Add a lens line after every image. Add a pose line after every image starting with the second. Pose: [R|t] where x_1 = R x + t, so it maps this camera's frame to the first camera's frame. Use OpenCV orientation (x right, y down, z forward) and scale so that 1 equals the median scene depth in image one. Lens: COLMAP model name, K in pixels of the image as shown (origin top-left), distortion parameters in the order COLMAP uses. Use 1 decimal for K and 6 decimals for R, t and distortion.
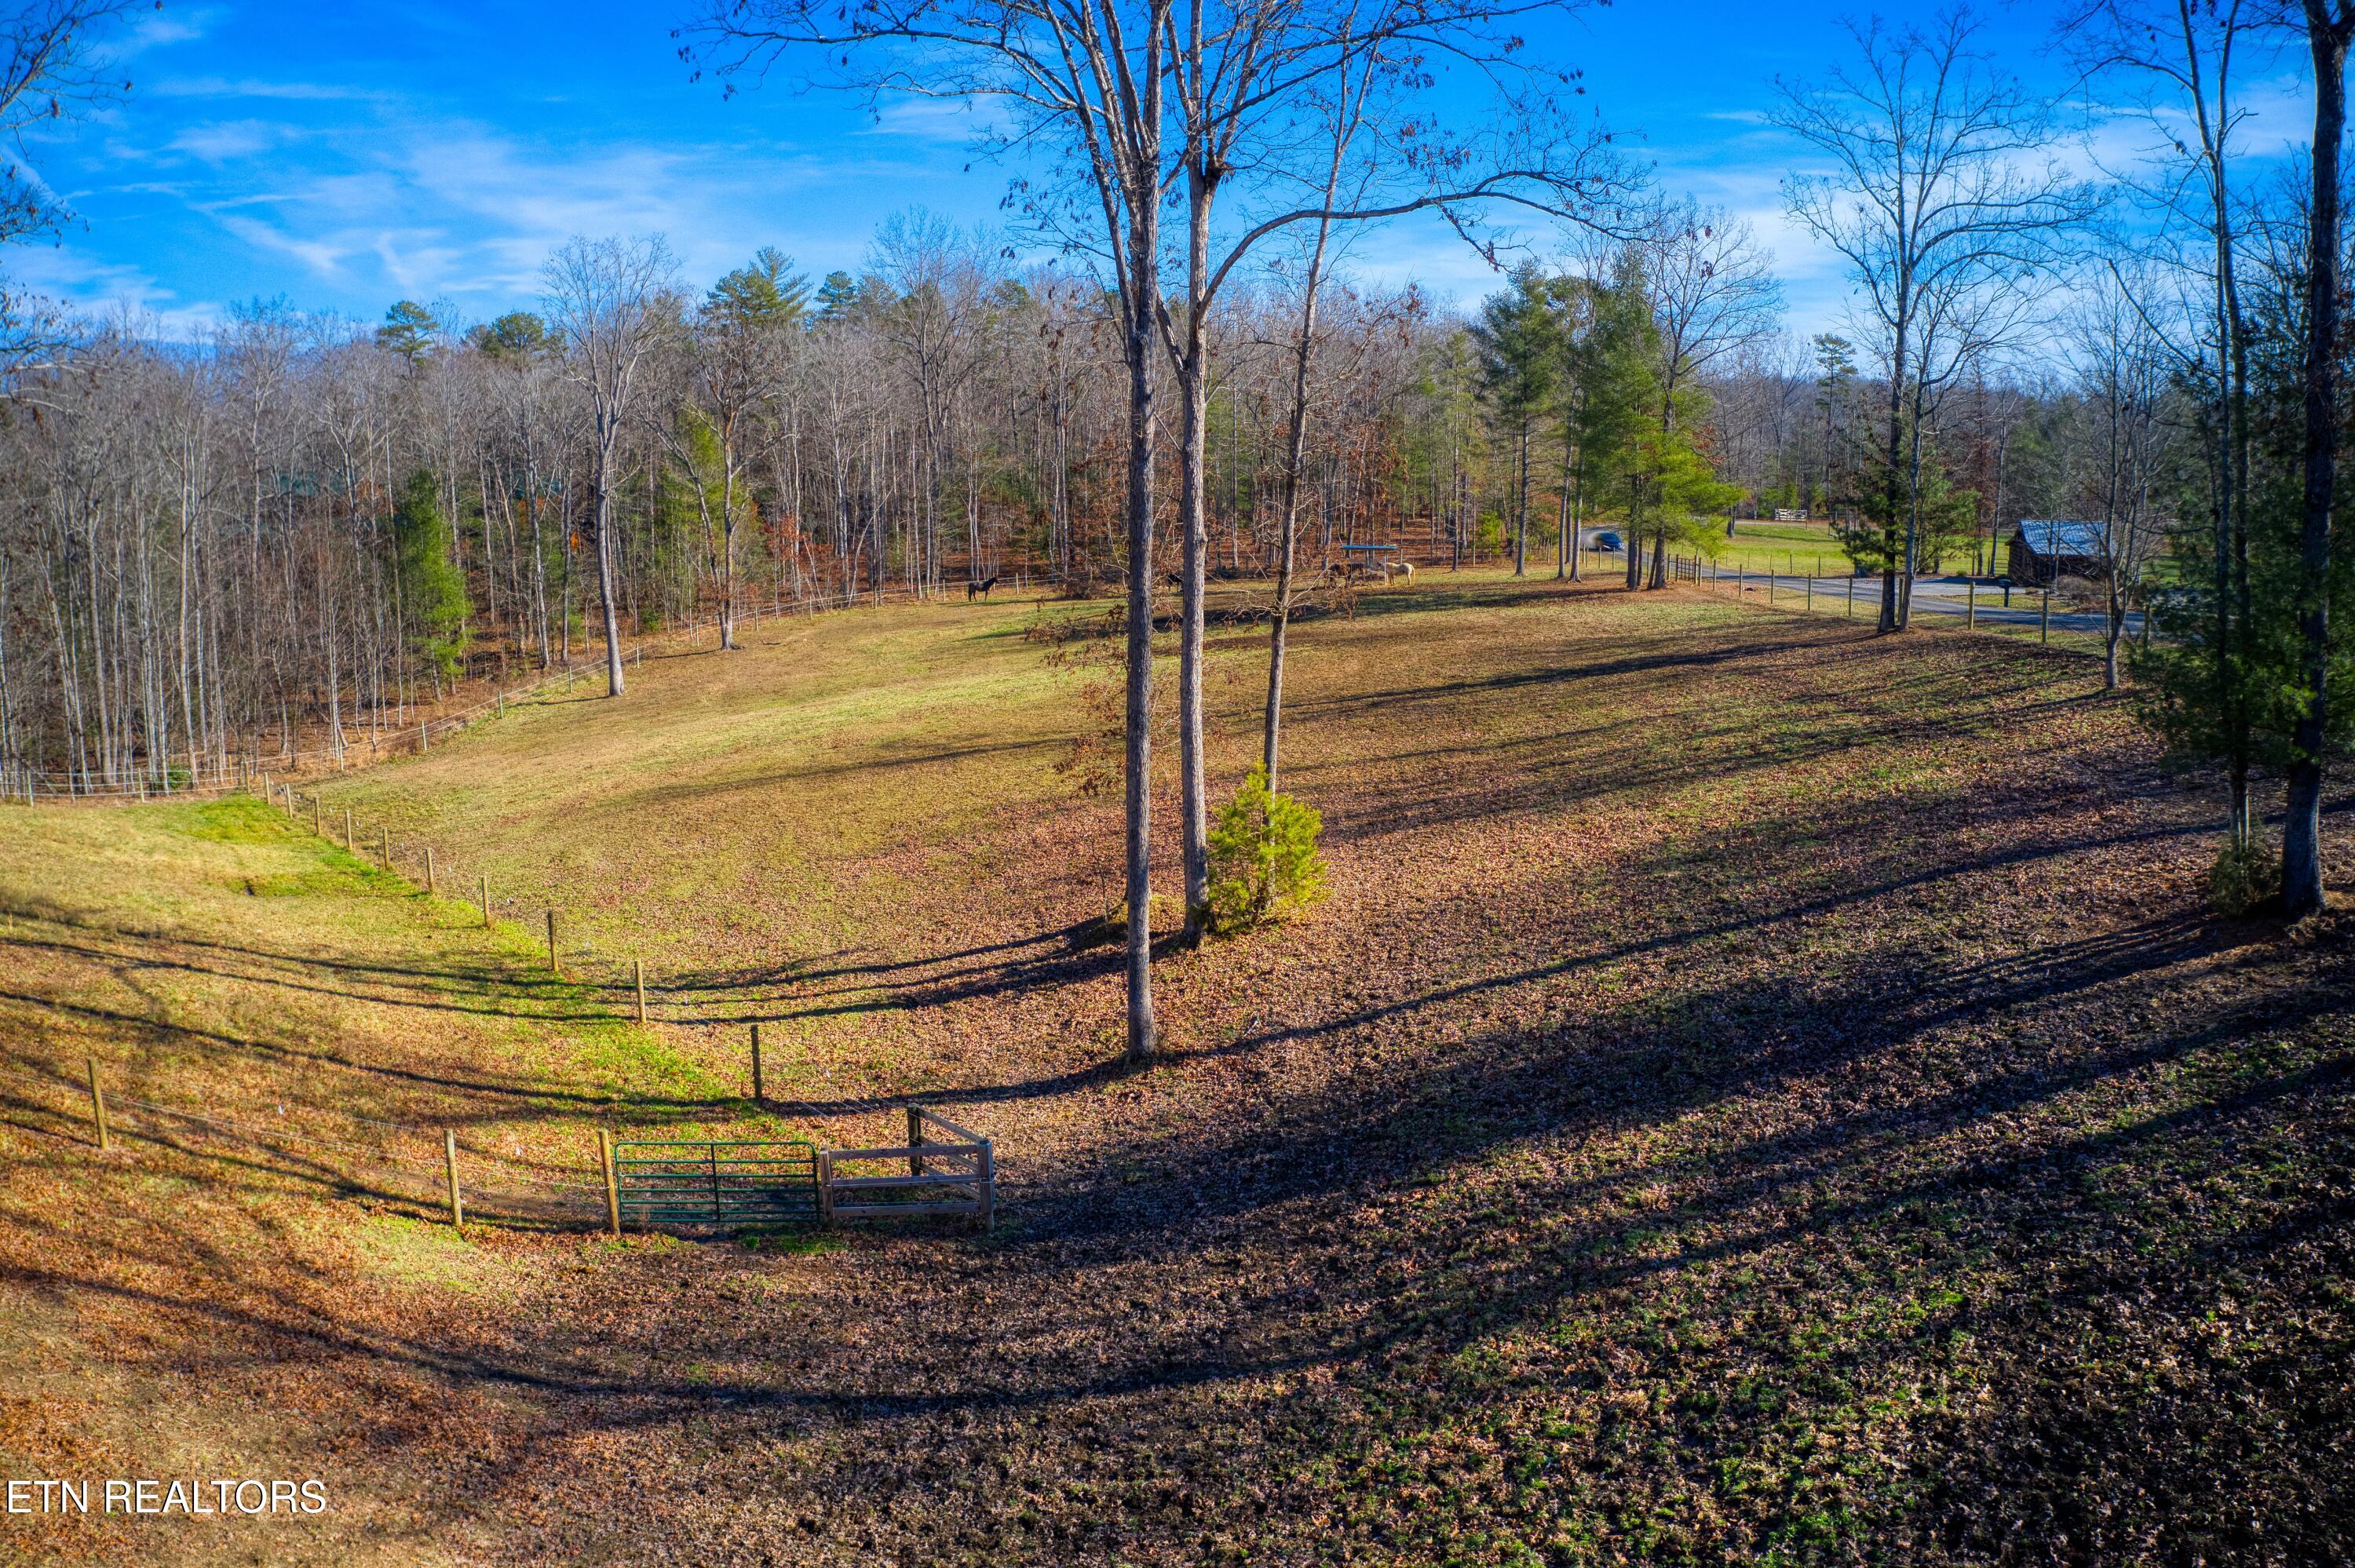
lens RADIAL K [[1836.4, 0, 1181.8], [0, 1836.4, 732.7], [0, 0, 1]] dist [-0.192301, 0.001490]
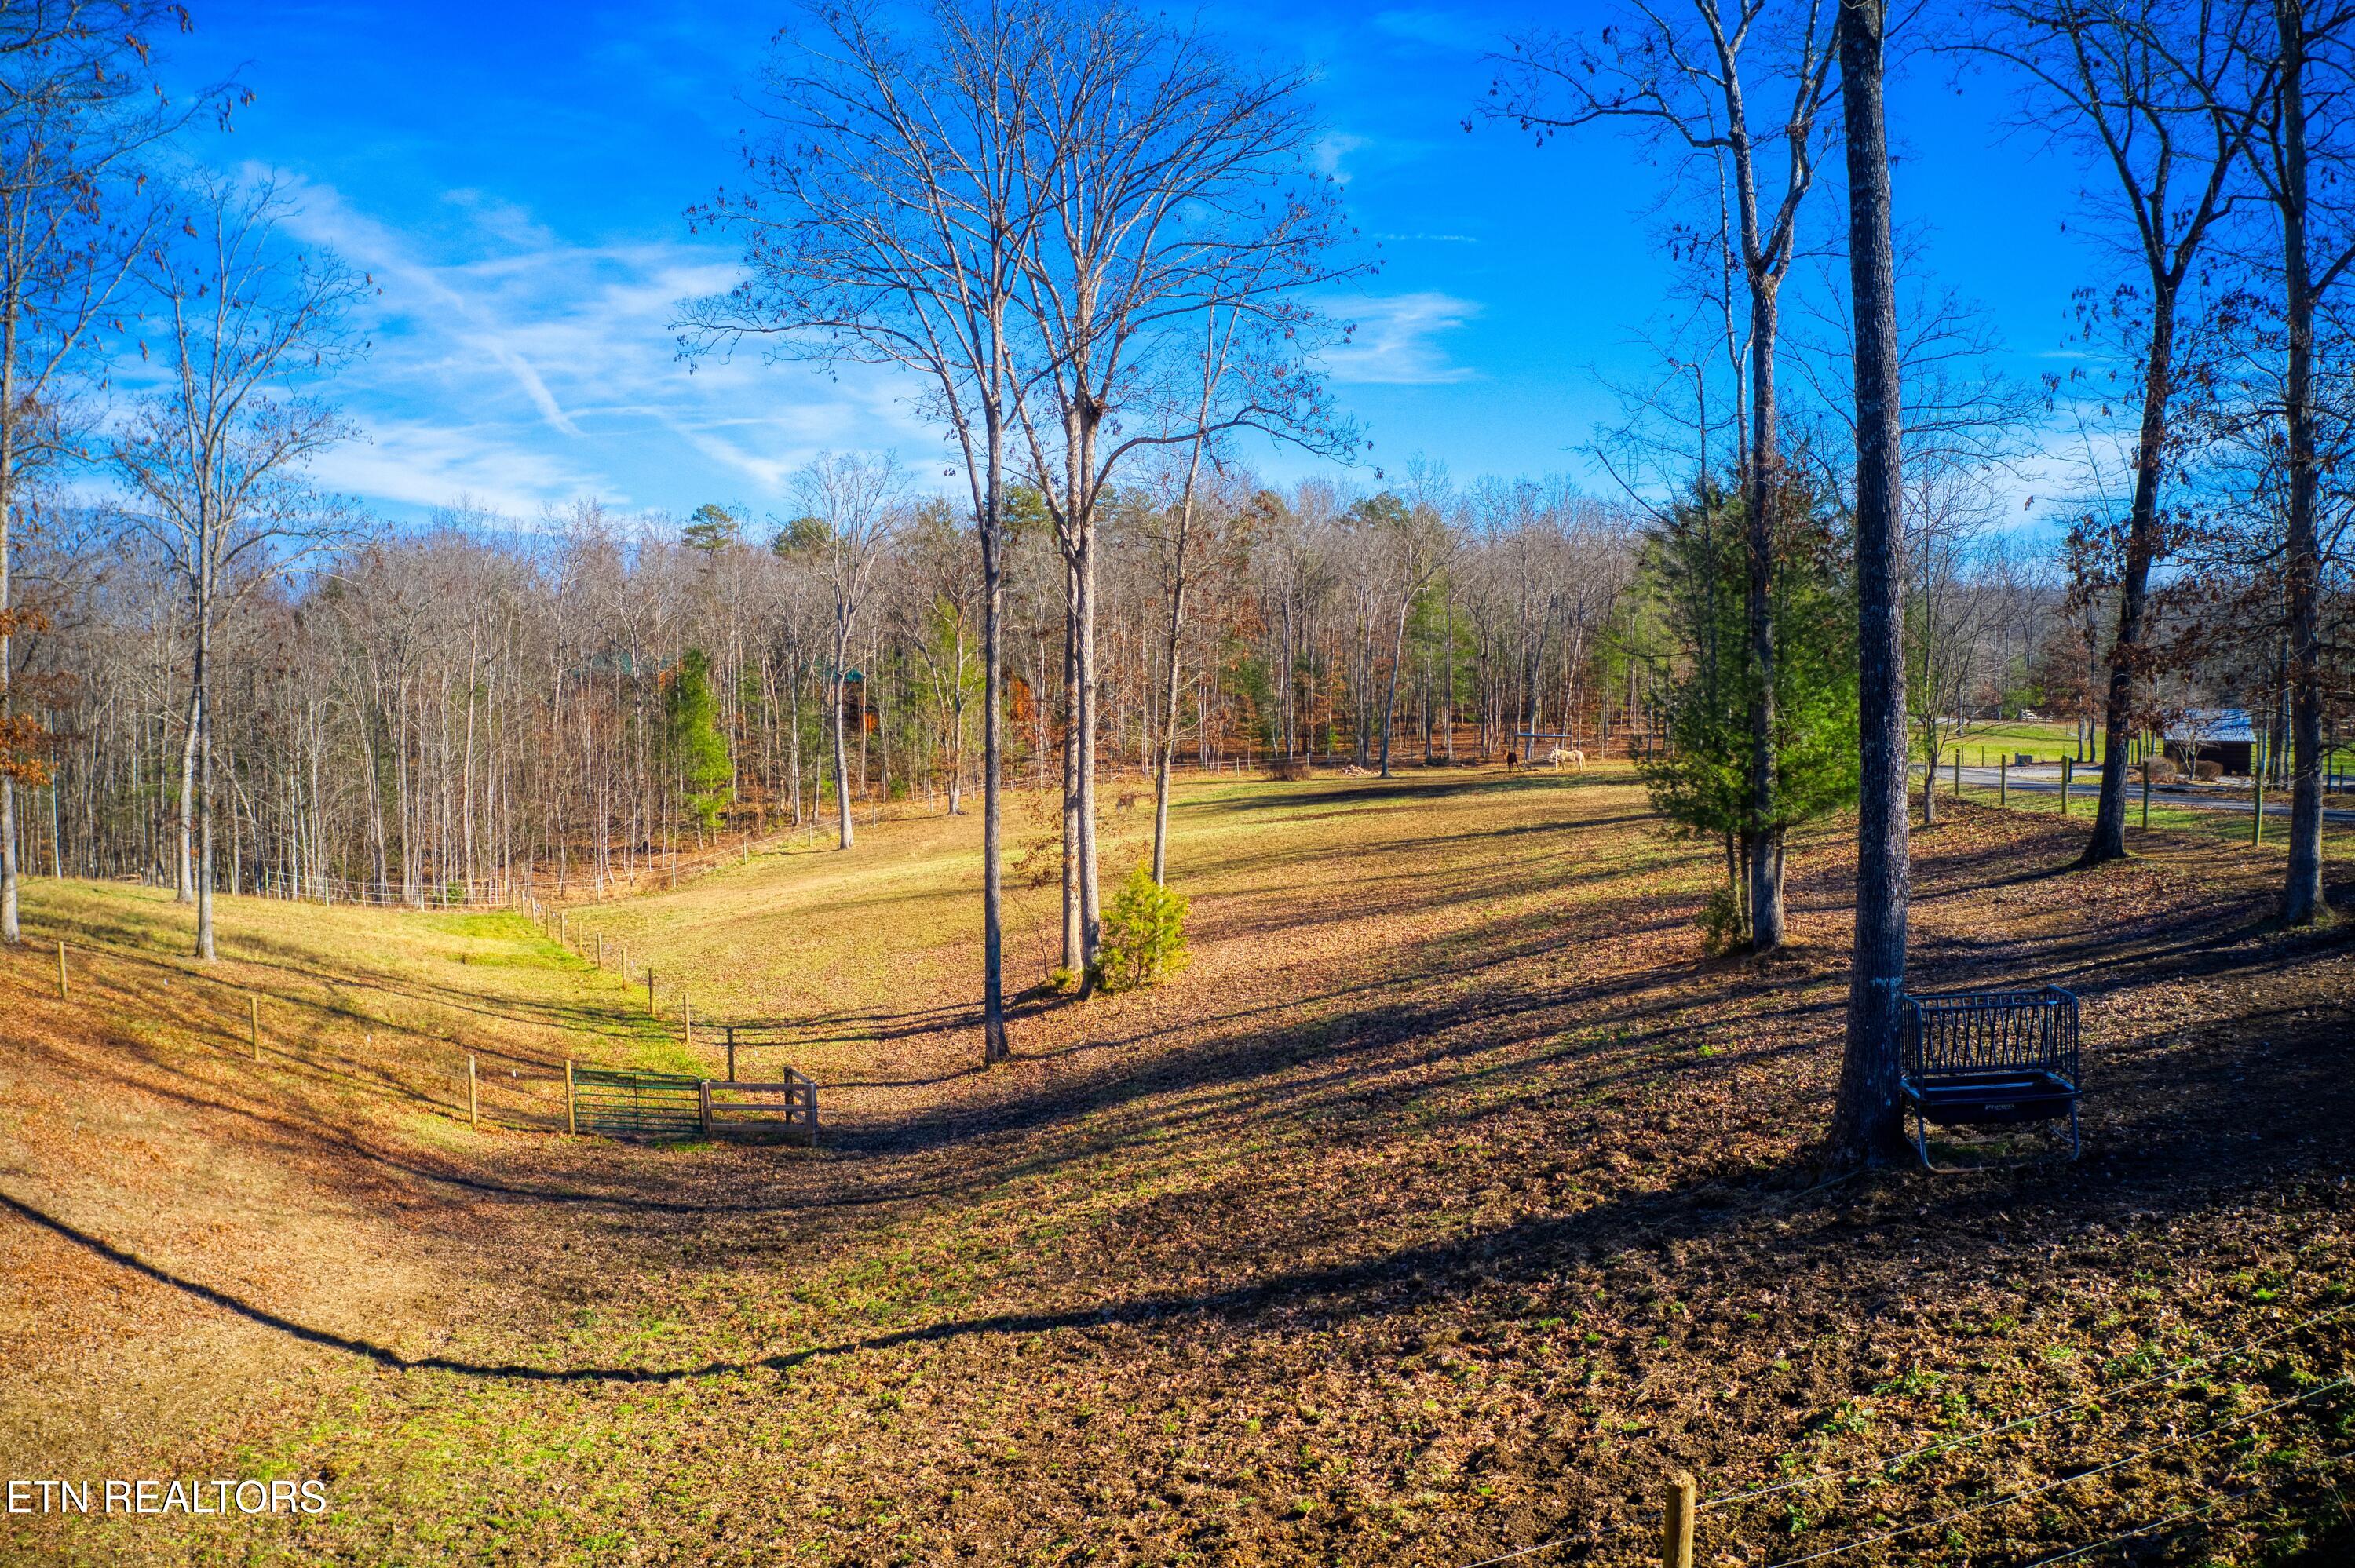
lens RADIAL K [[1836.4, 0, 1181.8], [0, 1836.4, 732.7], [0, 0, 1]] dist [-0.192301, 0.001490]
pose [[0.981168, 0.013994, -0.192650, 0.130298], [-0.035690, 0.993333, -0.109616, 0.028112], [0.189831, 0.114427, 0.975126, -0.108361]]
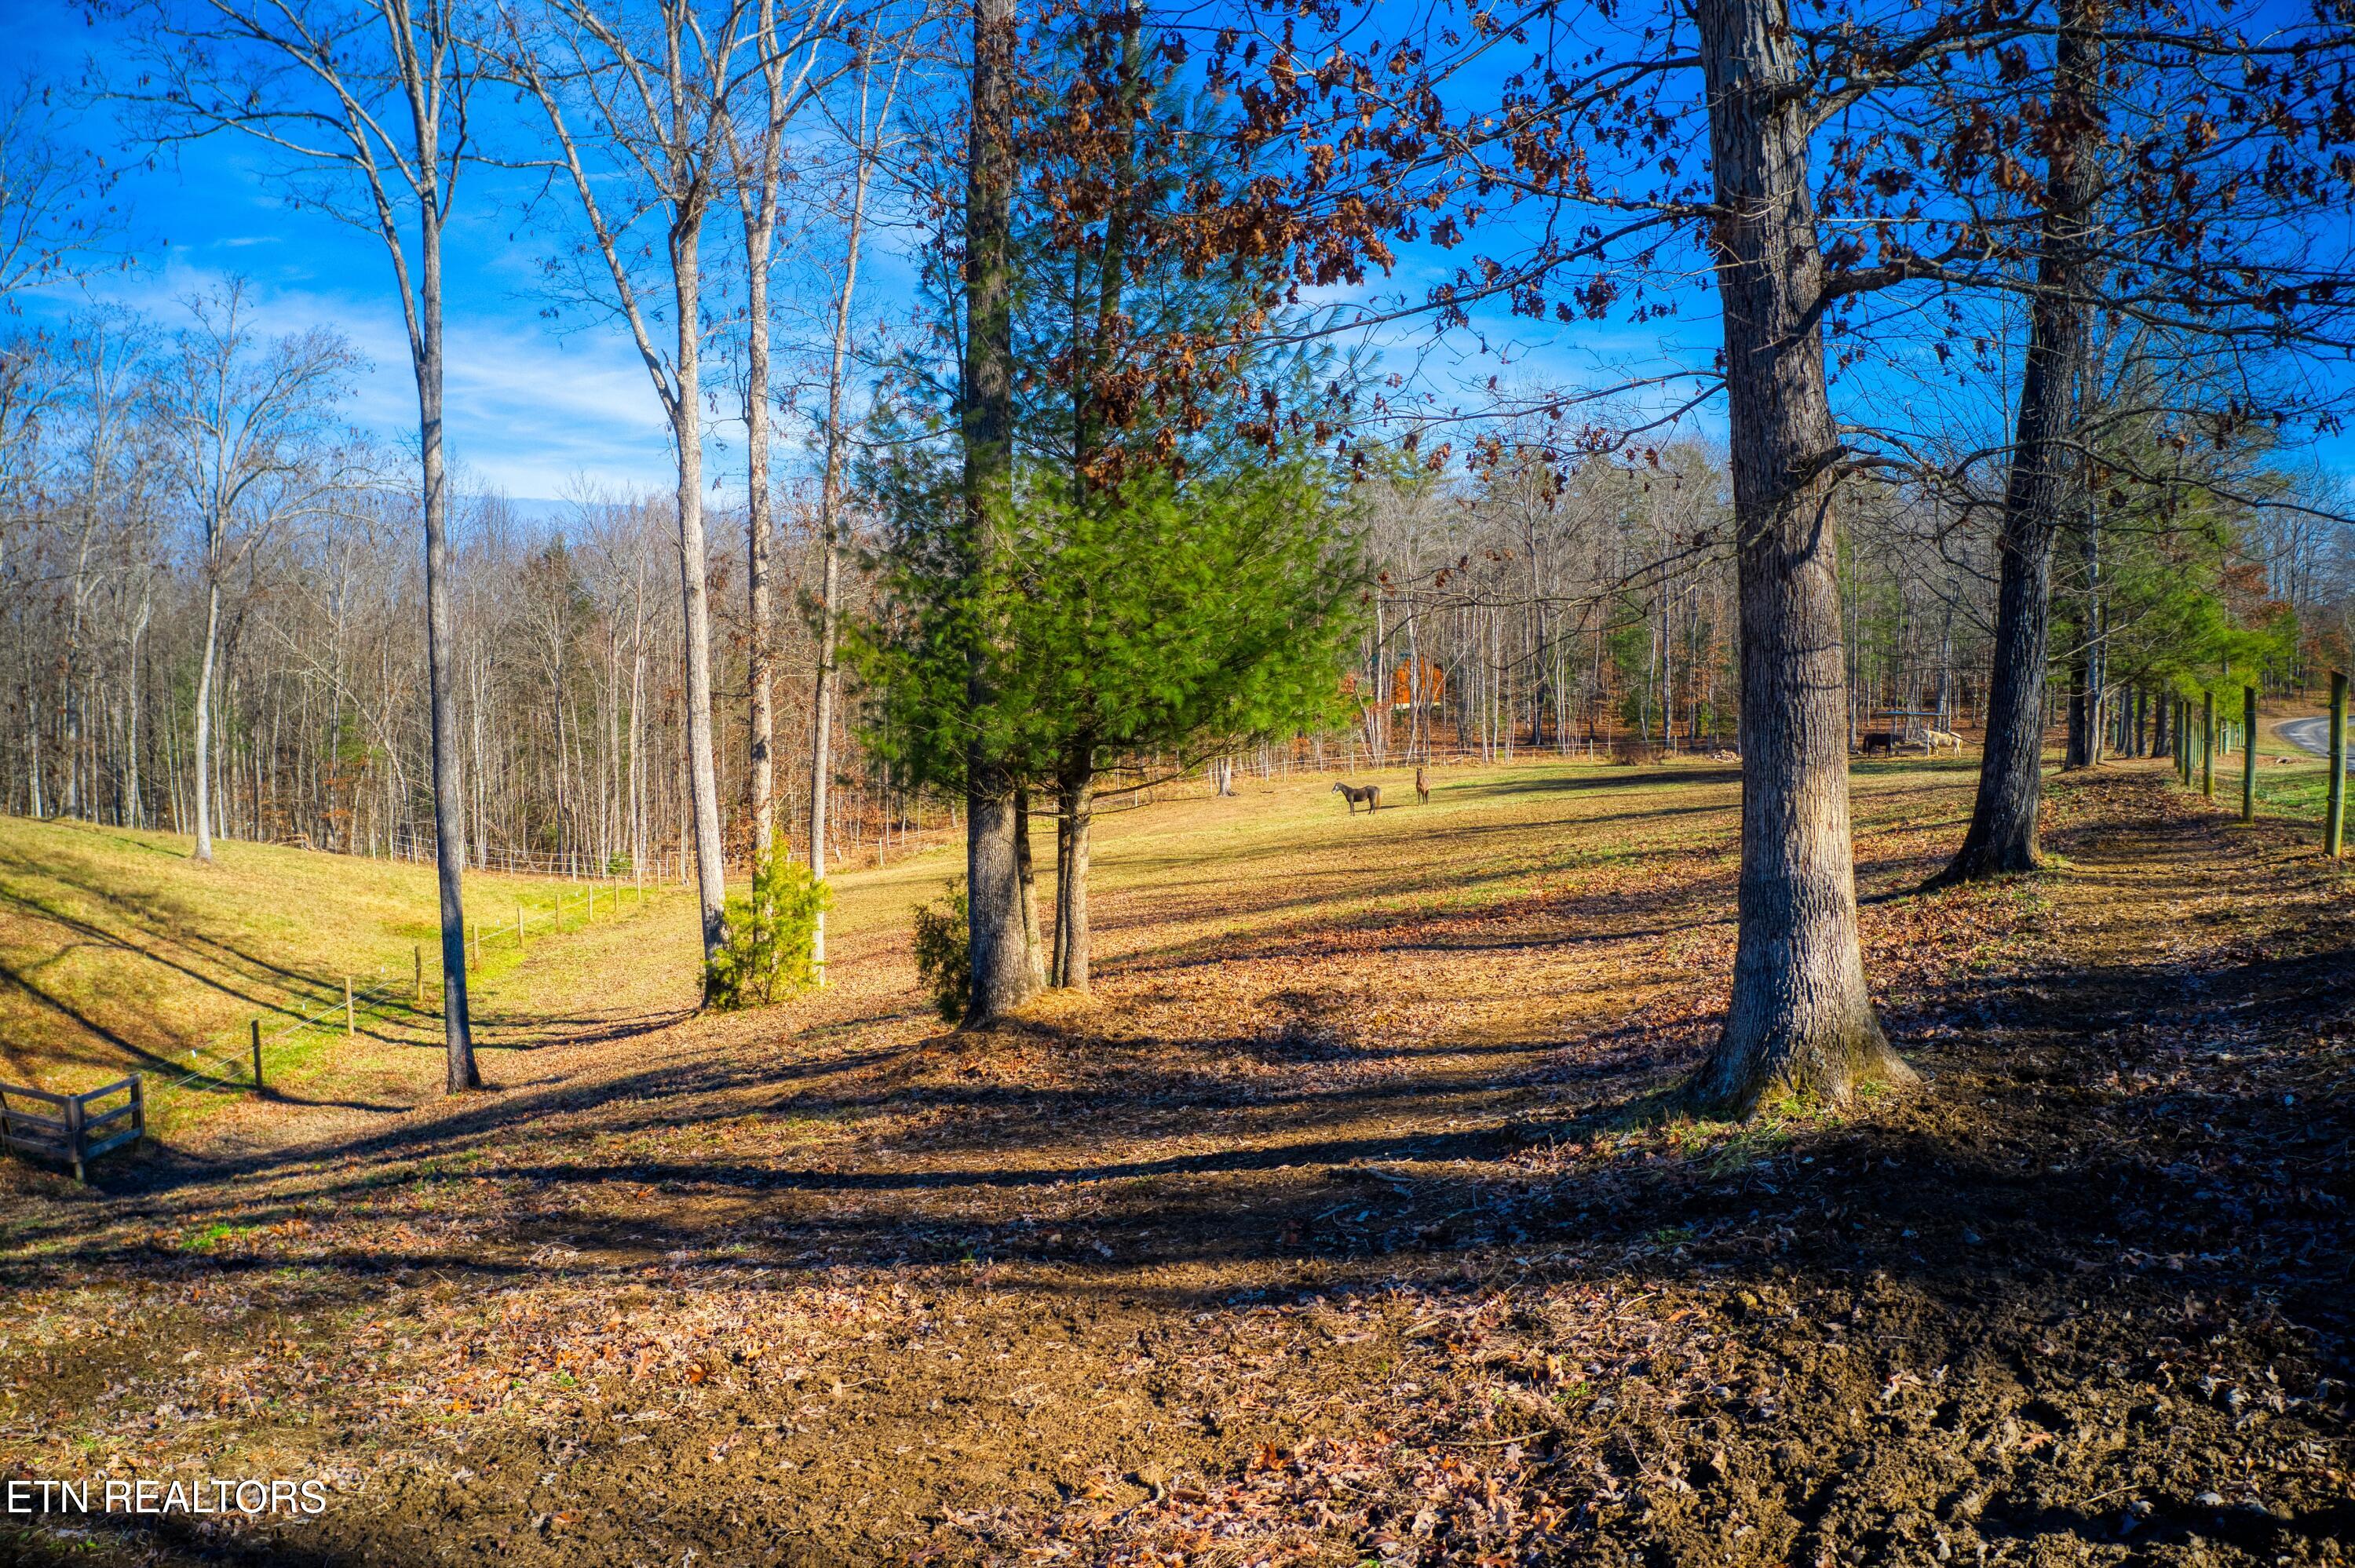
lens RADIAL K [[1864.7, 0, 1191.8], [0, 1864.7, 754.4], [0, 0, 1]] dist [-0.190567, 0.021415]
pose [[0.875596, 0.030059, -0.482108, 0.276450], [-0.076530, 0.994089, -0.077013, 0.014521], [0.476943, 0.104328, 0.872720, 0.112932]]
